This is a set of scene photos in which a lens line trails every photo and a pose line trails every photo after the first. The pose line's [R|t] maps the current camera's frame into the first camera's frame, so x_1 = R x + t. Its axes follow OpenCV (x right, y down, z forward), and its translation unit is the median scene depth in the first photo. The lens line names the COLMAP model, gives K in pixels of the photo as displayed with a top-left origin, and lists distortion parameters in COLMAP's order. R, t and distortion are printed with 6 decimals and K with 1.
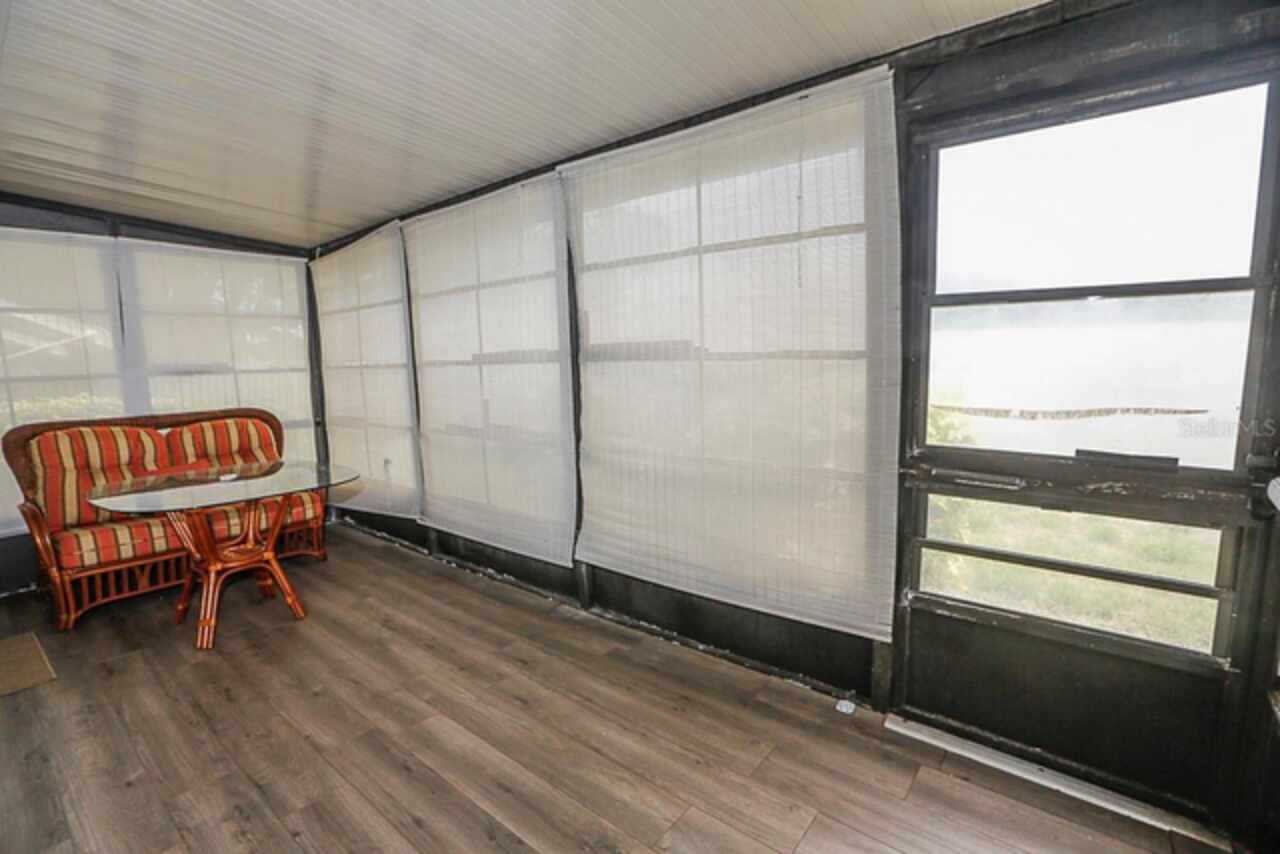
lens RADIAL K [[583.9, 0, 642.3], [0, 583.9, 401.3], [0, 0, 1]] dist [-0.041057, 0.017402]
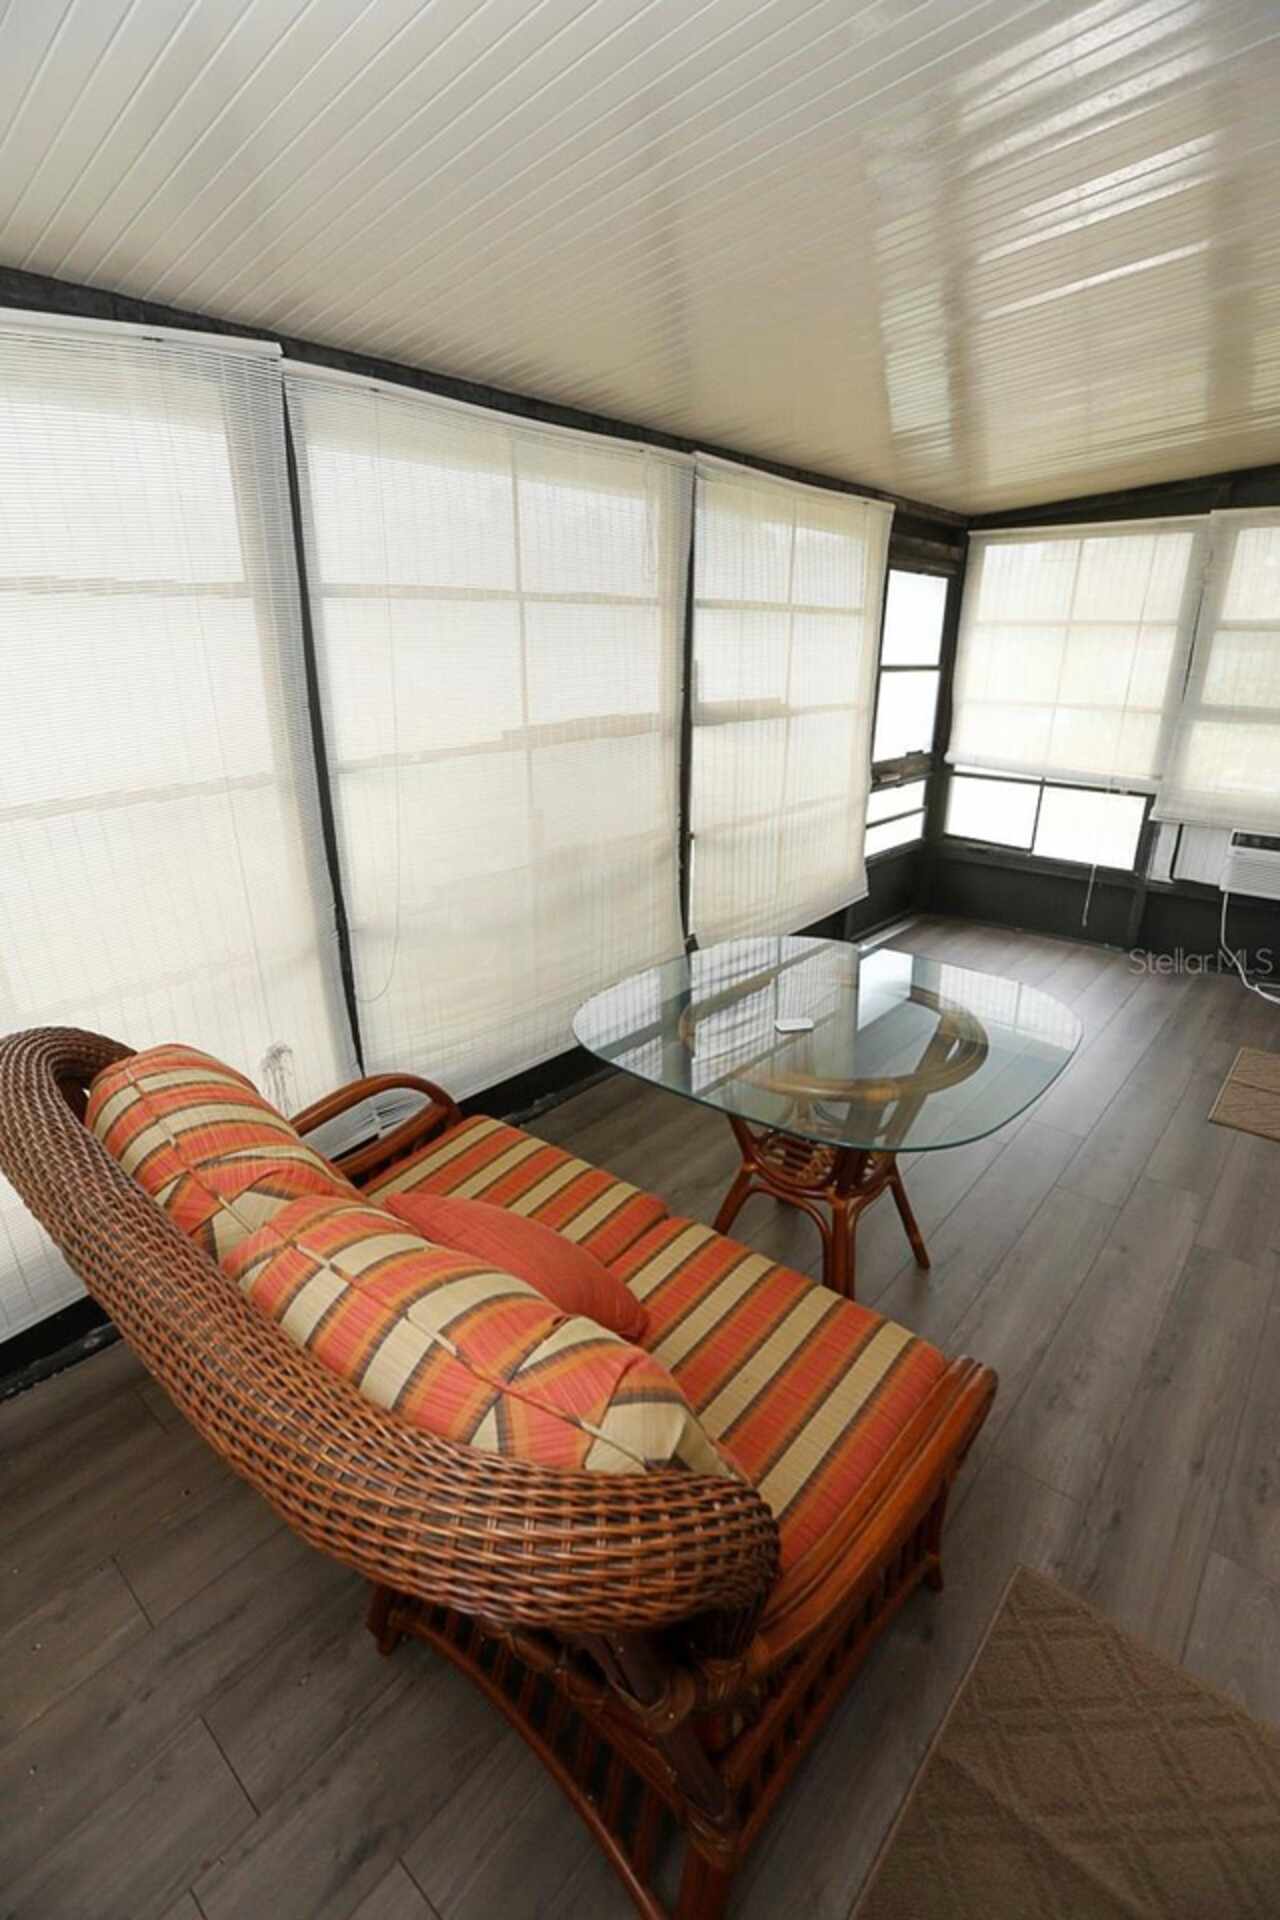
lens RADIAL K [[875.9, 0, 645.7], [0, 875.9, 953.2], [0, 0, 1]] dist [-0.041057, 0.017402]
pose [[0.021406, -0.281638, 0.959282, -1.335417], [0.119516, 0.953342, 0.277227, -0.112092], [-0.992601, 0.108715, 0.054067, 1.050492]]
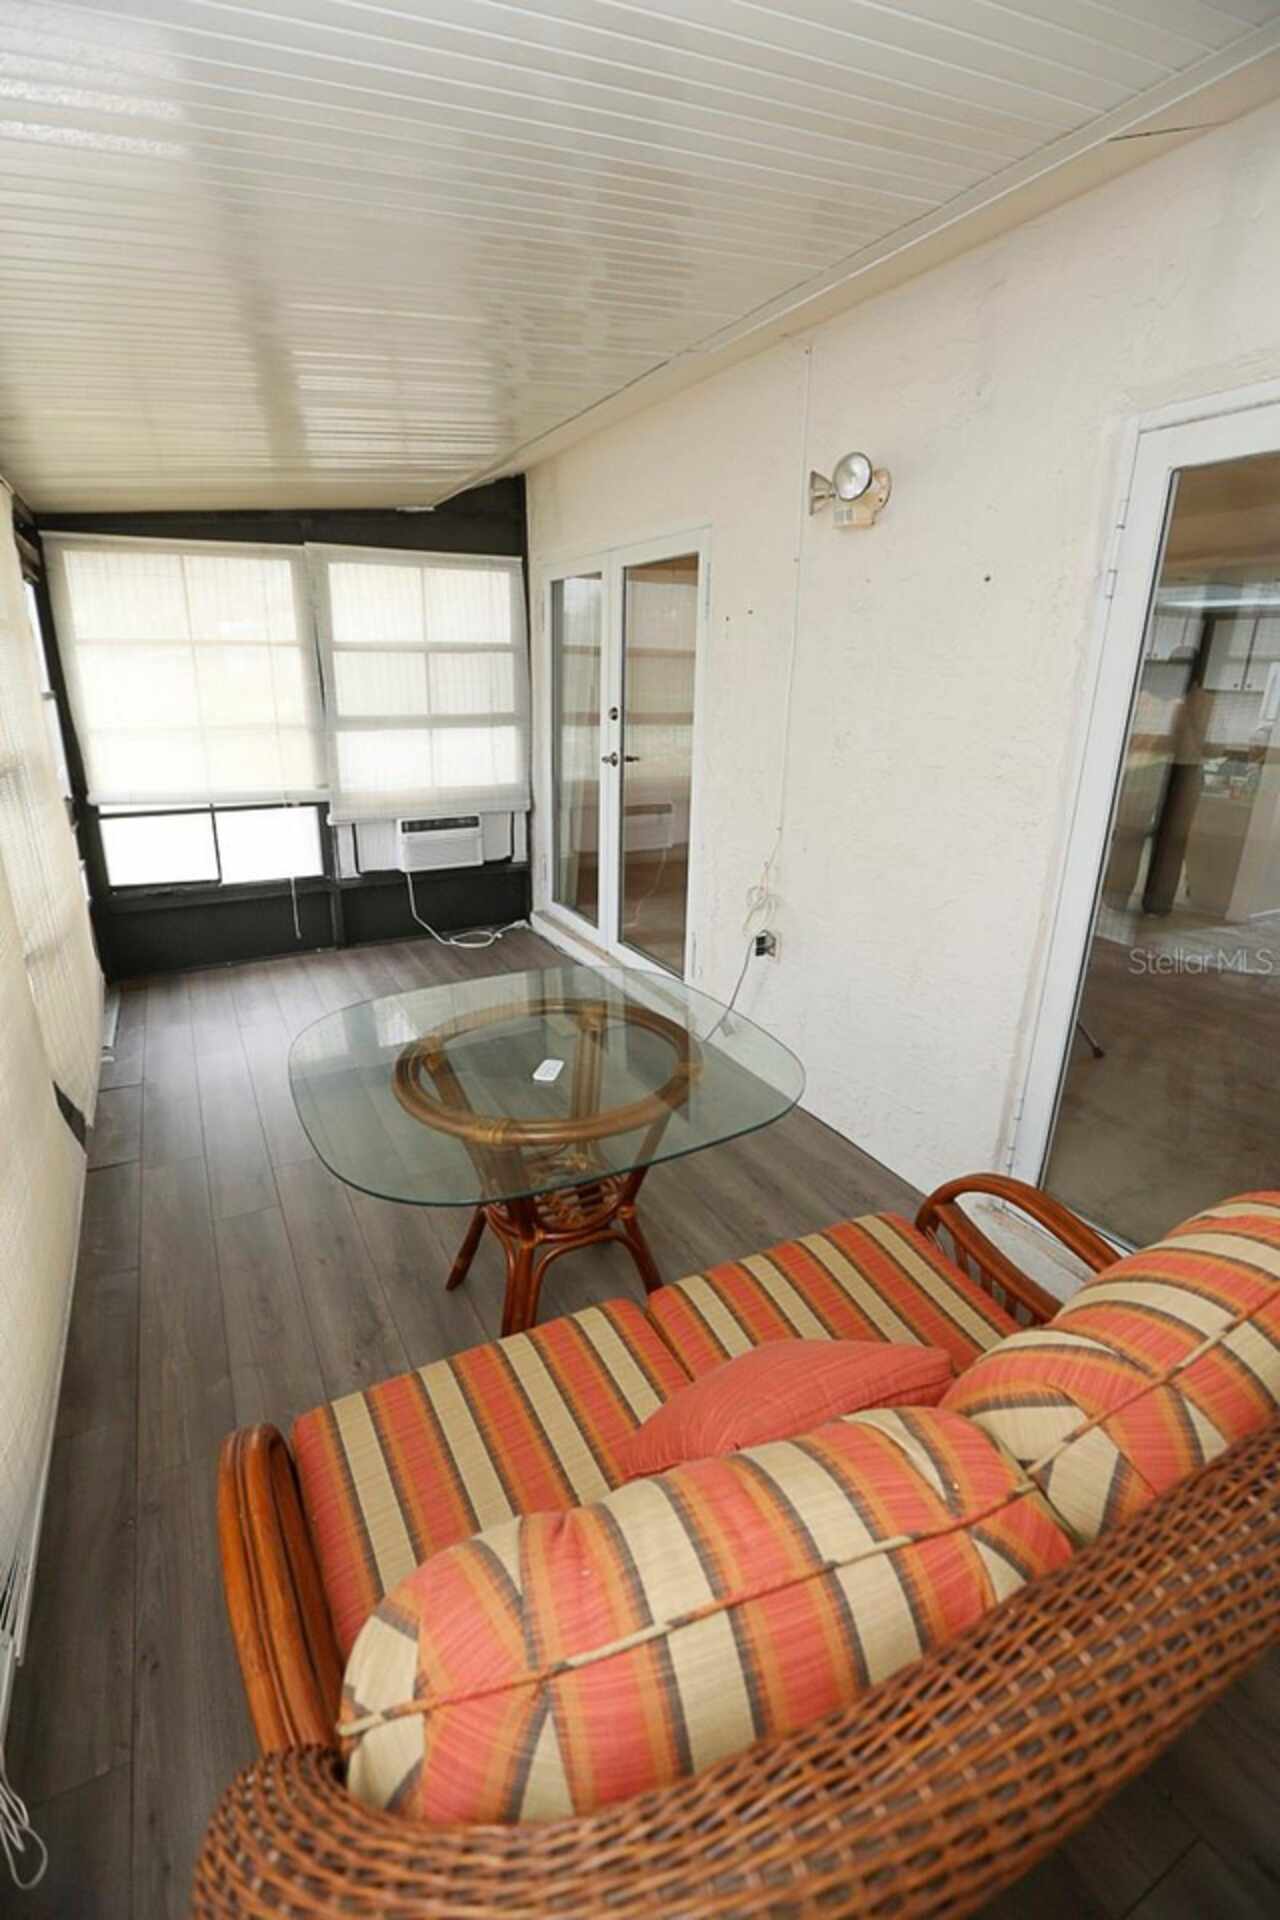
lens RADIAL K [[875.9, 0, 645.7], [0, 875.9, 953.2], [0, 0, 1]] dist [-0.041057, 0.017402]
pose [[-0.926130, -0.070974, 0.370467, -0.965361], [0.089762, 0.912457, 0.399205, -0.192824], [-0.366368, 0.402970, -0.838683, 1.495447]]
